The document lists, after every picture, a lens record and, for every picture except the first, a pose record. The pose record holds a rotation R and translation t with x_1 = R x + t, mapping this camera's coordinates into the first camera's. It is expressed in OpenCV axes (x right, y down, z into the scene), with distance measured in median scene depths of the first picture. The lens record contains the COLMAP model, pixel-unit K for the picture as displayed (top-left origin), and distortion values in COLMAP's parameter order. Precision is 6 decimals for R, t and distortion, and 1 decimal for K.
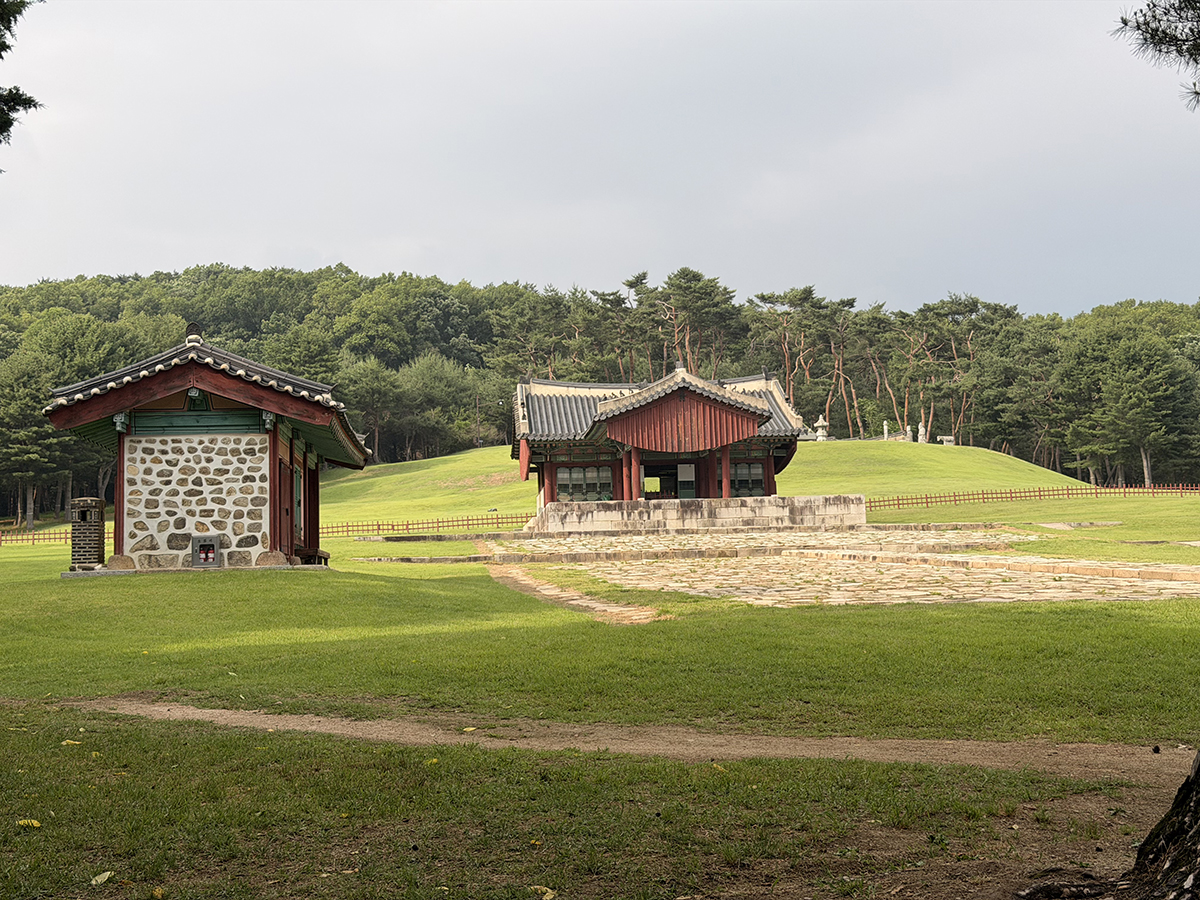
lens RADIAL K [[1681.7, 0, 600.0], [0, 1681.7, 450.0], [0, 0, 1]] dist [0.013250, 1.745978]
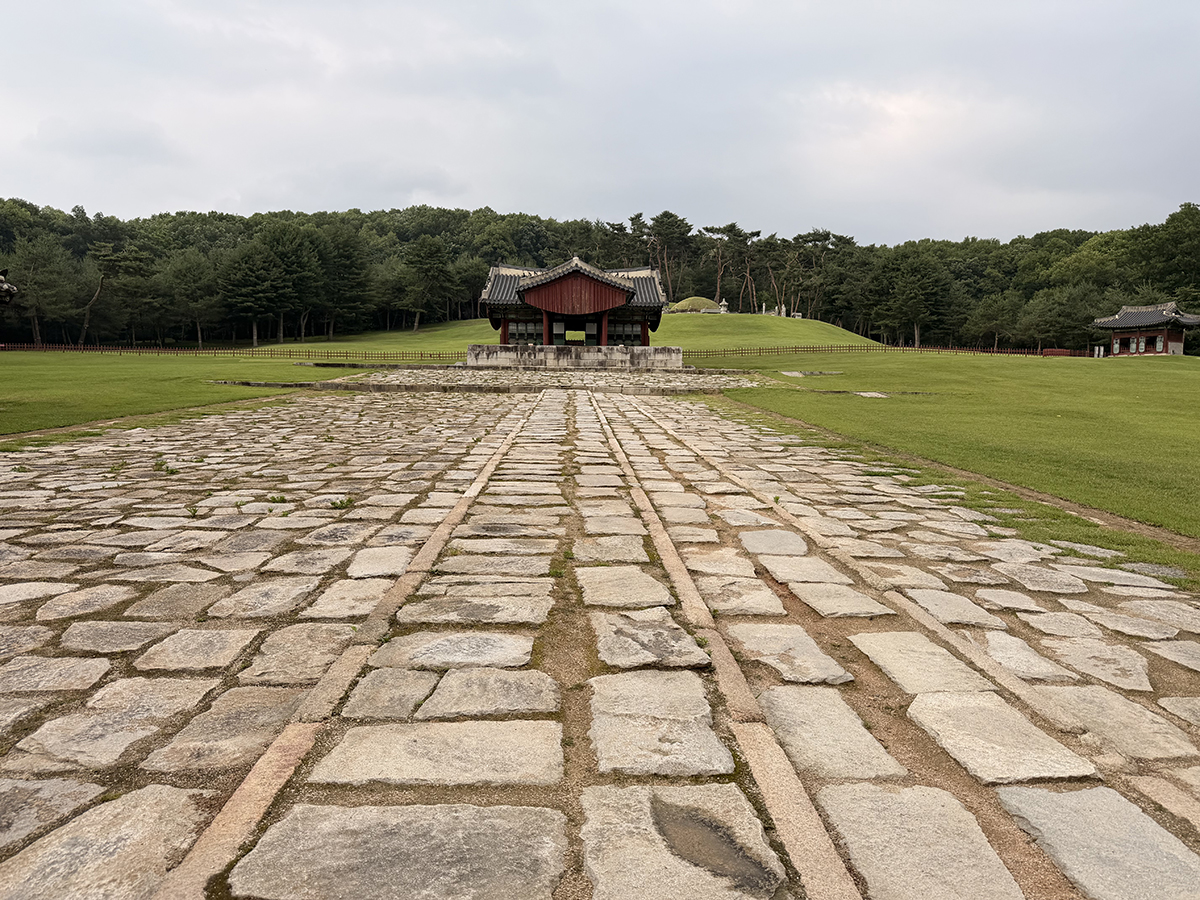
lens RADIAL K [[844.9, 0, 600.0], [0, 844.9, 450.0], [0, 0, 1]] dist [0.096880, -0.000721]
pose [[0.997161, 0.044203, -0.060962, 0.058588], [-0.034225, 0.987169, 0.155968, 0.001024], [0.067074, -0.153439, 0.985879, 0.107885]]
